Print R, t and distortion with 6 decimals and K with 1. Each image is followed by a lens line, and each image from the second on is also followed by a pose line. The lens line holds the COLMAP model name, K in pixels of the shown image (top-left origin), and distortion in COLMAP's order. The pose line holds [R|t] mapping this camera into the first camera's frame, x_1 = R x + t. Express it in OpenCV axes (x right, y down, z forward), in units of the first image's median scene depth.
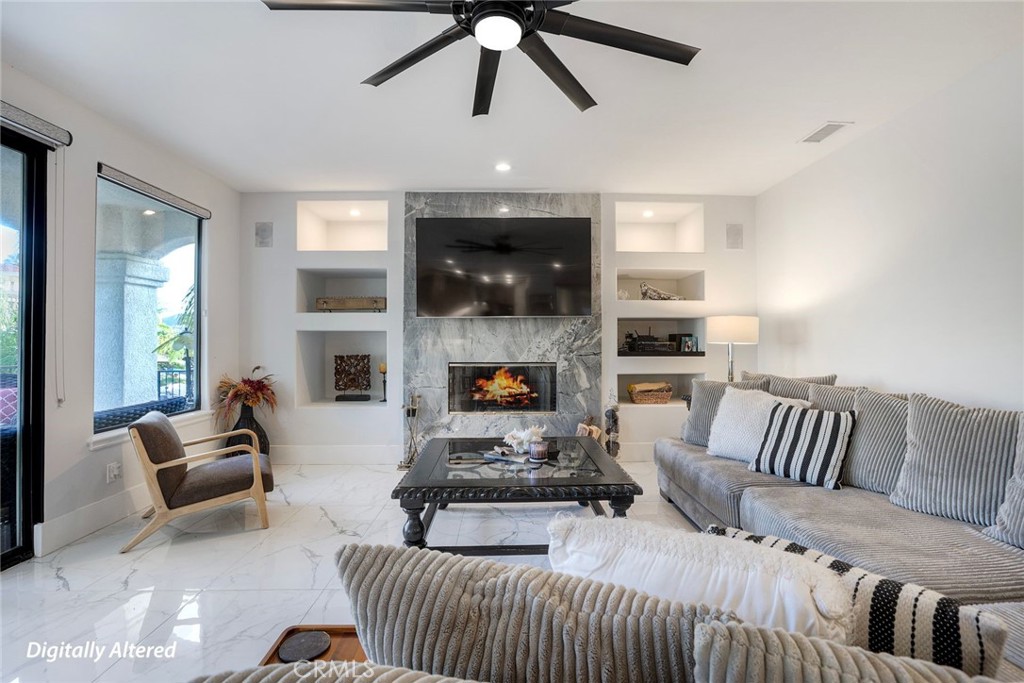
lens RADIAL K [[462.8, 0, 511.7], [0, 462.8, 336.8], [0, 0, 1]] dist [-0.012238, 0.001021]
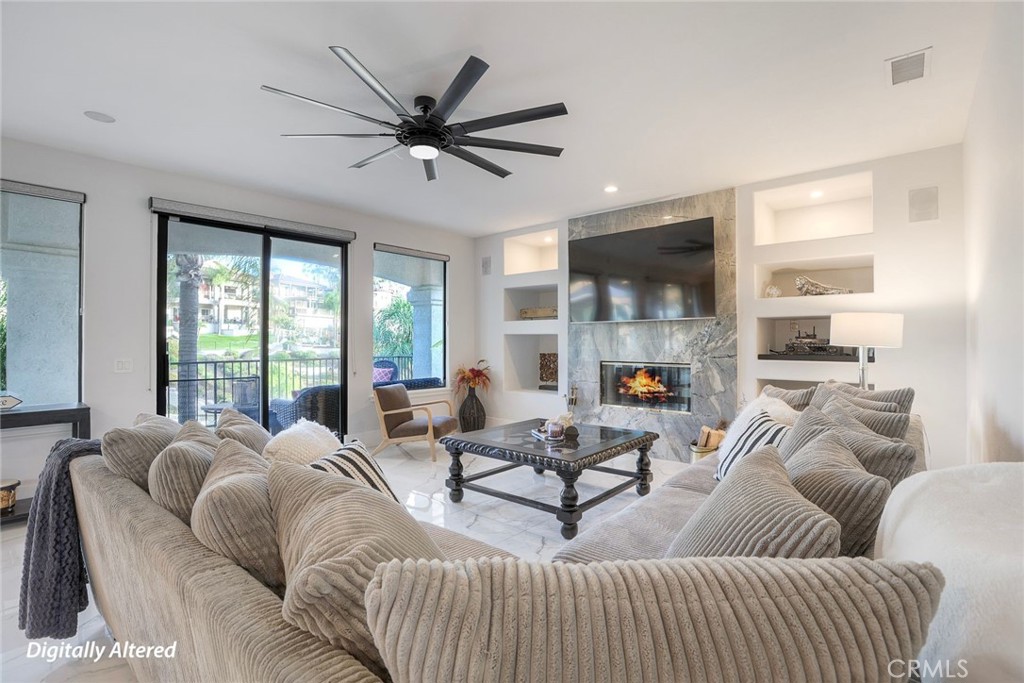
lens RADIAL K [[462.8, 0, 511.7], [0, 462.8, 336.8], [0, 0, 1]] dist [-0.012238, 0.001021]
pose [[0.756041, -0.005365, -0.654503, 0.459087], [0.003912, 0.999986, -0.003679, -0.001269], [0.654513, 0.000221, 0.756051, -0.015866]]
